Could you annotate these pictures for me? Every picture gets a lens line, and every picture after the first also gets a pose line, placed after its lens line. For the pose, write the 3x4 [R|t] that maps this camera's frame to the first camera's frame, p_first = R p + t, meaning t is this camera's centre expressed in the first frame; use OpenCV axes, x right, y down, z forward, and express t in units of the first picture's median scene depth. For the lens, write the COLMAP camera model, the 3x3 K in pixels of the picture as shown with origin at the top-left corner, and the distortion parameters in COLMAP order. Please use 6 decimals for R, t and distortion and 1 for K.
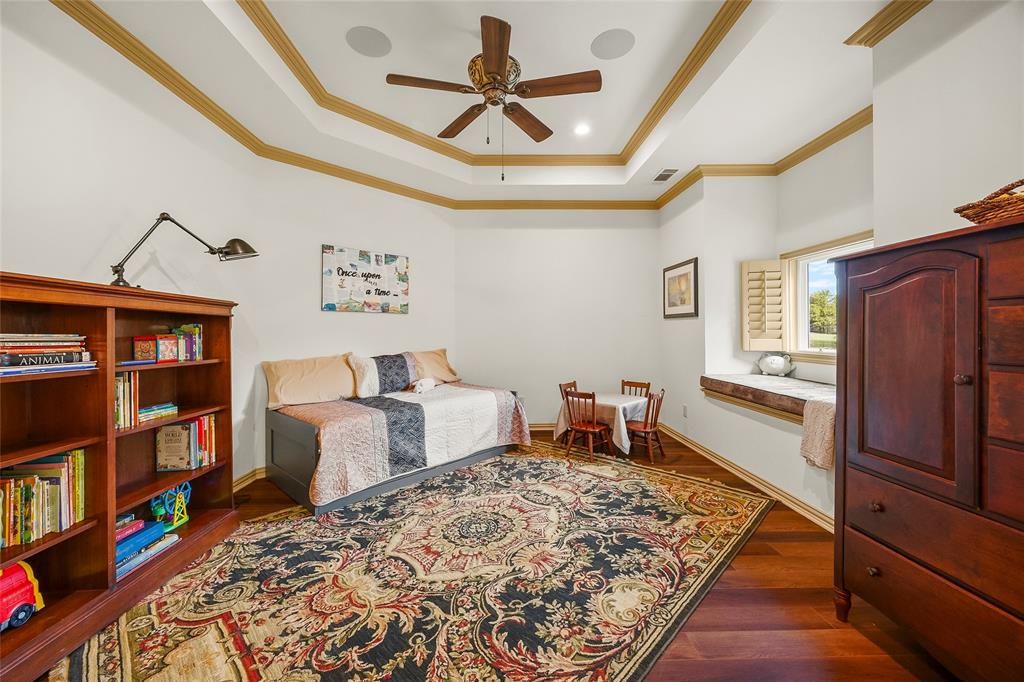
lens RADIAL K [[399.4, 0, 510.1], [0, 399.4, 336.1], [0, 0, 1]] dist [0.001461, 0.000001]
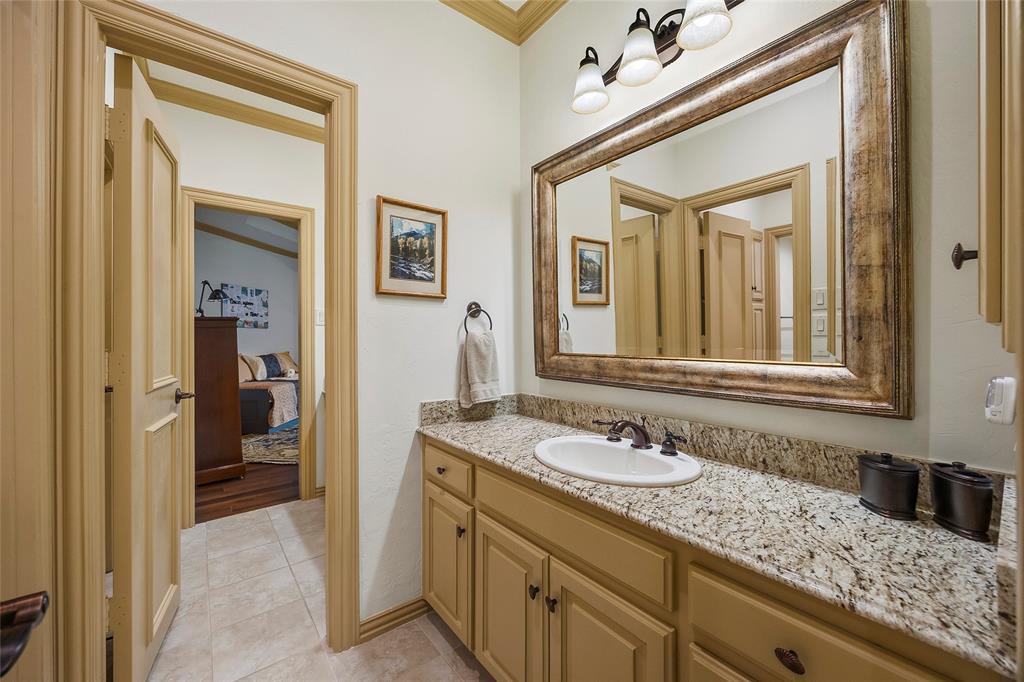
lens RADIAL K [[399.4, 0, 512.3], [0, 399.4, 339.3], [0, 0, 1]] dist [0.001461, 0.000001]
pose [[0.799645, 0.001650, 0.600471, -0.456156], [0.006489, 0.999914, -0.011390, 0.009364], [-0.600438, 0.013004, 0.799565, -0.822597]]
